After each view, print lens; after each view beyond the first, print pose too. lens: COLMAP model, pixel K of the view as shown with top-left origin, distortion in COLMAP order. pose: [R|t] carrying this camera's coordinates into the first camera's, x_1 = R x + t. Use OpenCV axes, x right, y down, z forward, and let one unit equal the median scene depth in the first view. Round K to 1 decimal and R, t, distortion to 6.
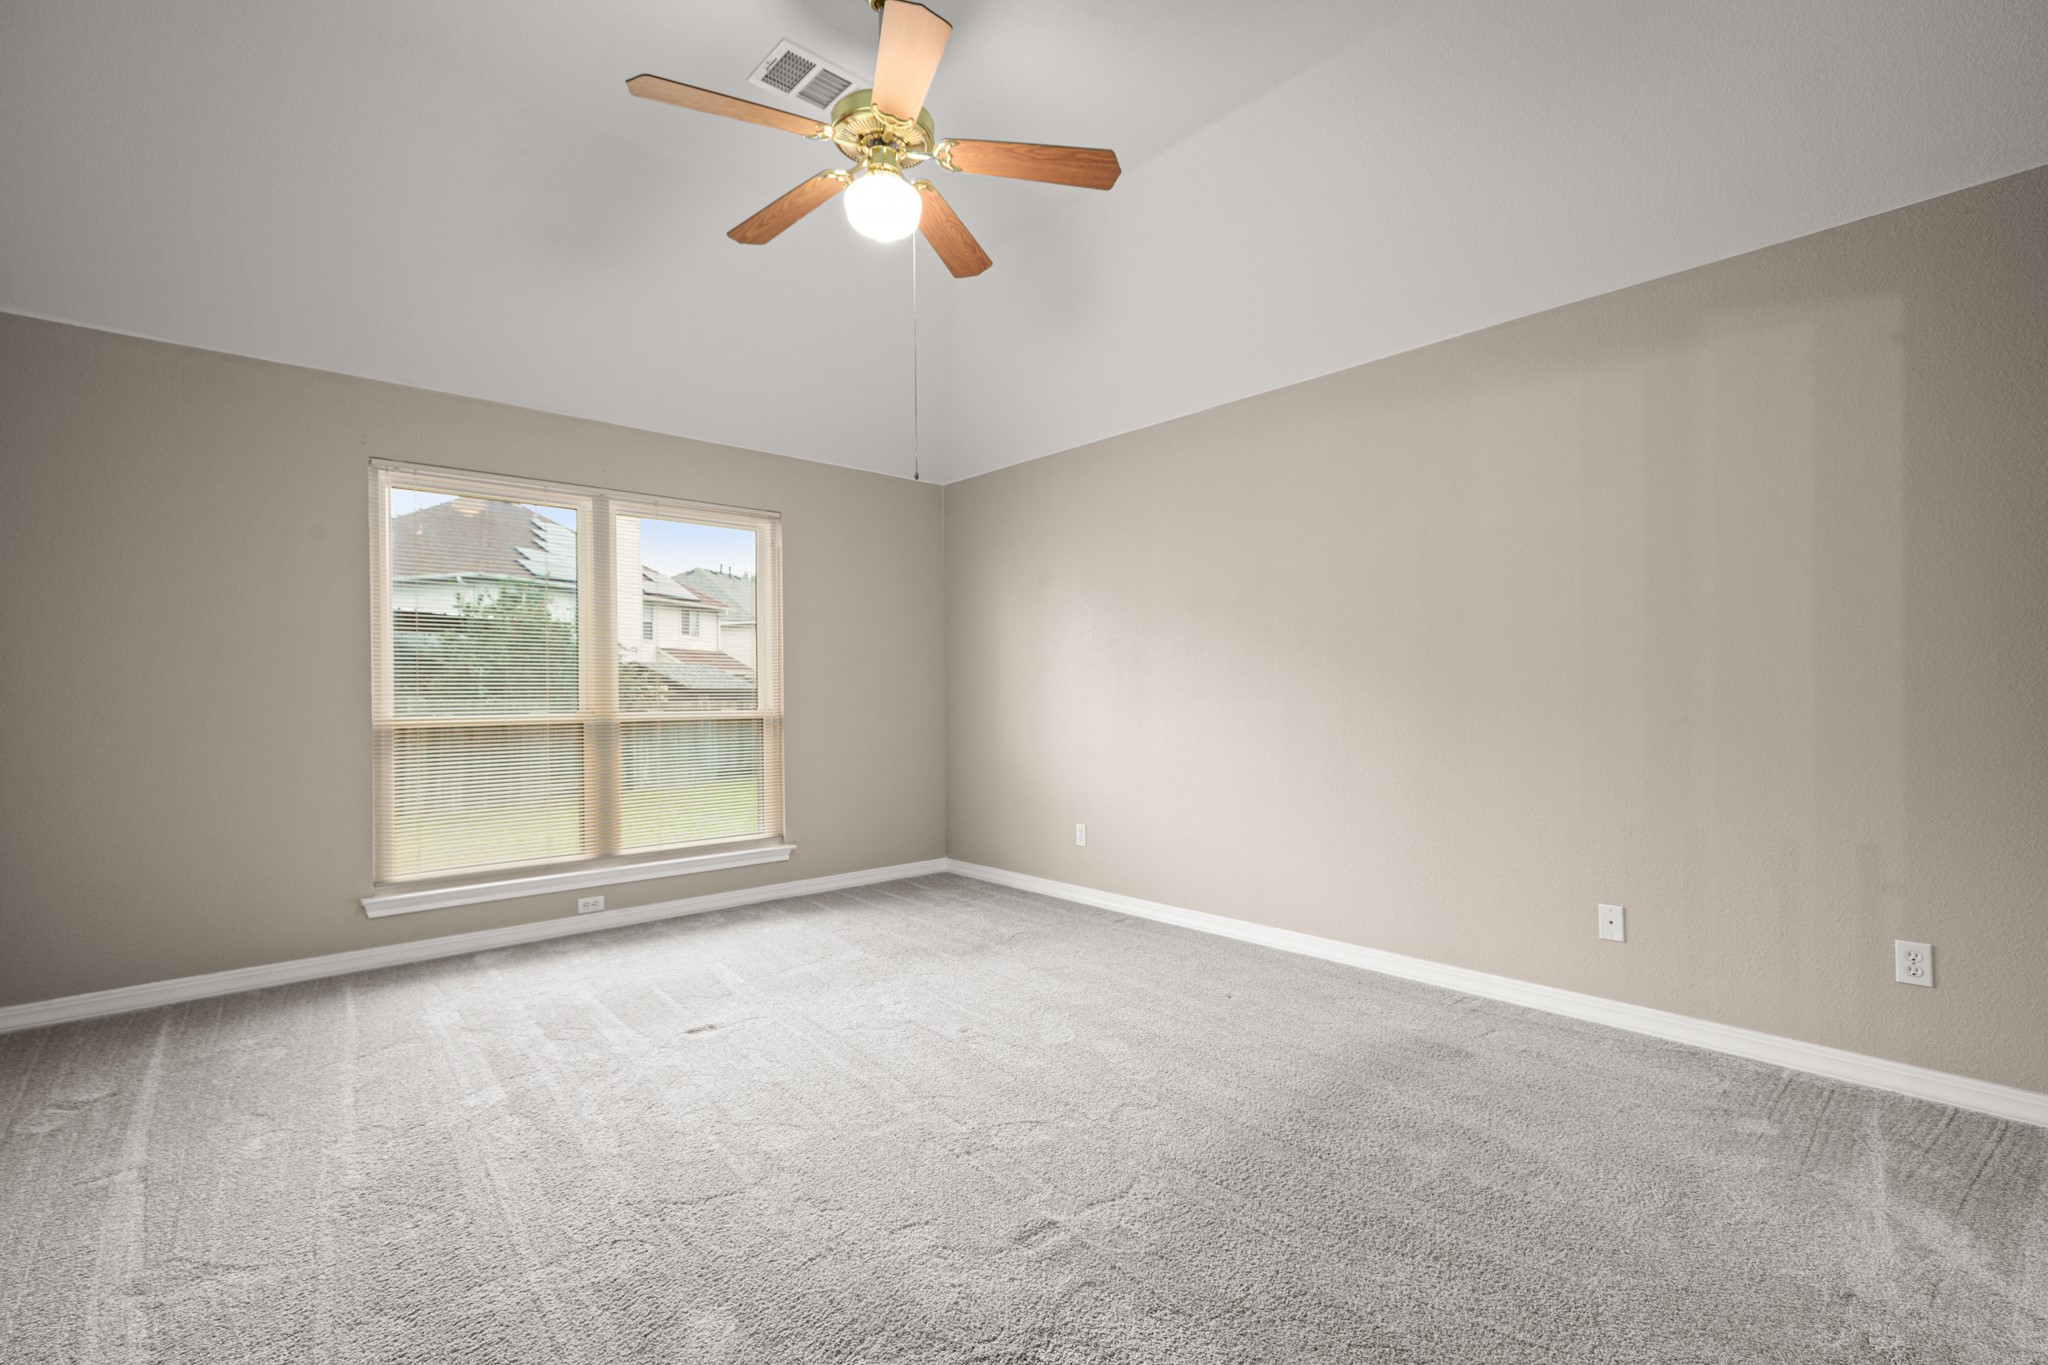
lens RADIAL K [[924.8, 0, 1030.7], [0, 924.8, 689.0], [0, 0, 1]] dist [0.008148, -0.000405]
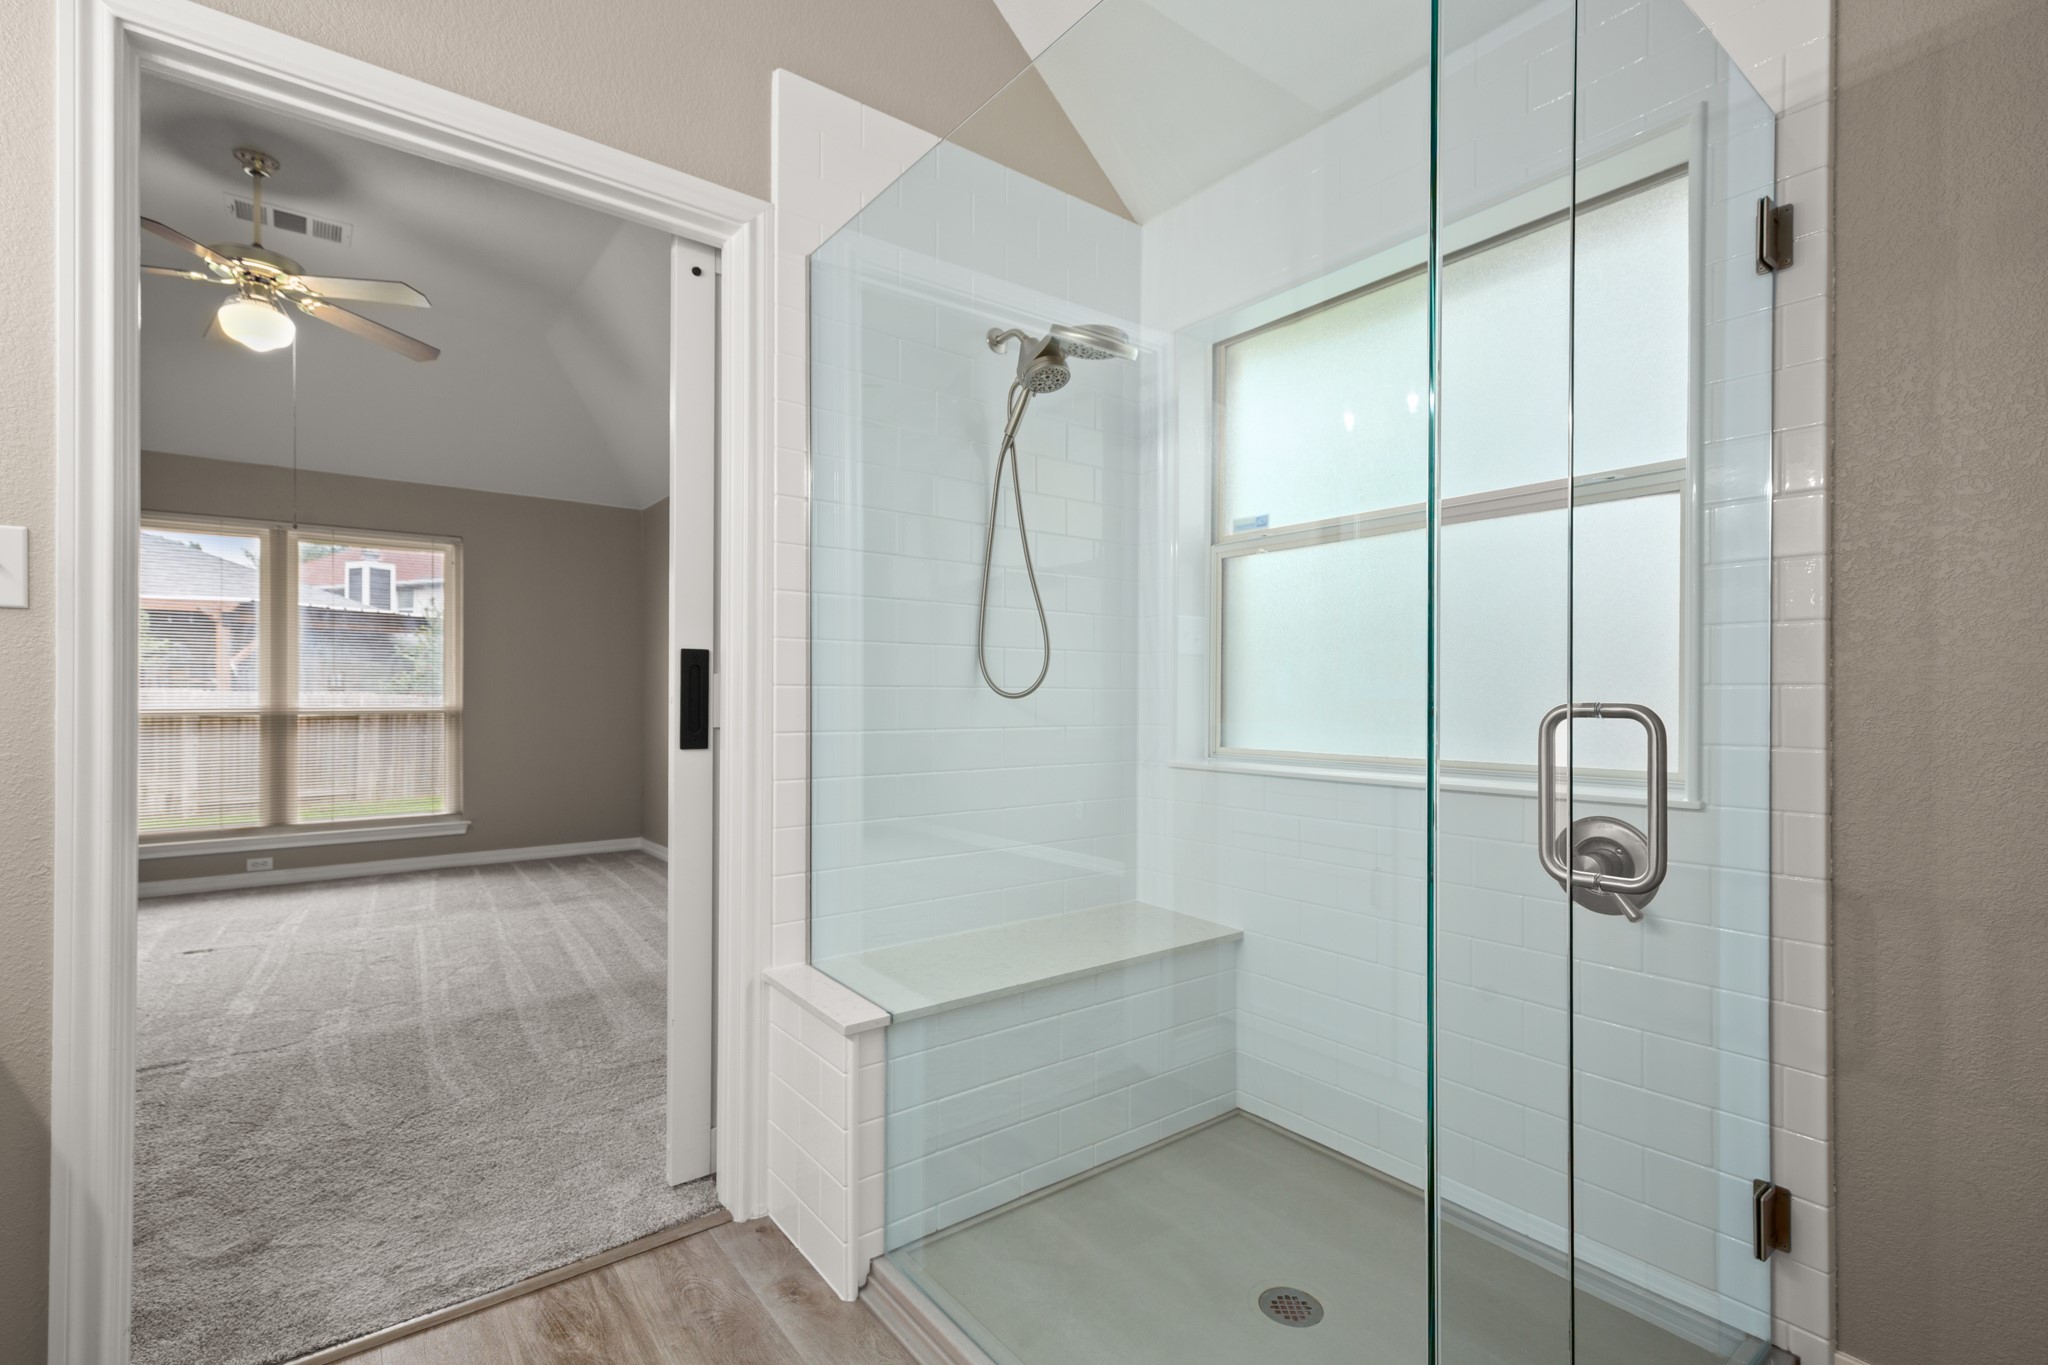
lens RADIAL K [[924.8, 0, 1030.7], [0, 924.8, 689.0], [0, 0, 1]] dist [0.008148, -0.000405]
pose [[0.998692, 0.012424, -0.049595, 0.571005], [-0.012461, 0.999922, -0.000429, -0.007302], [0.049585, 0.001047, 0.998769, -0.154893]]
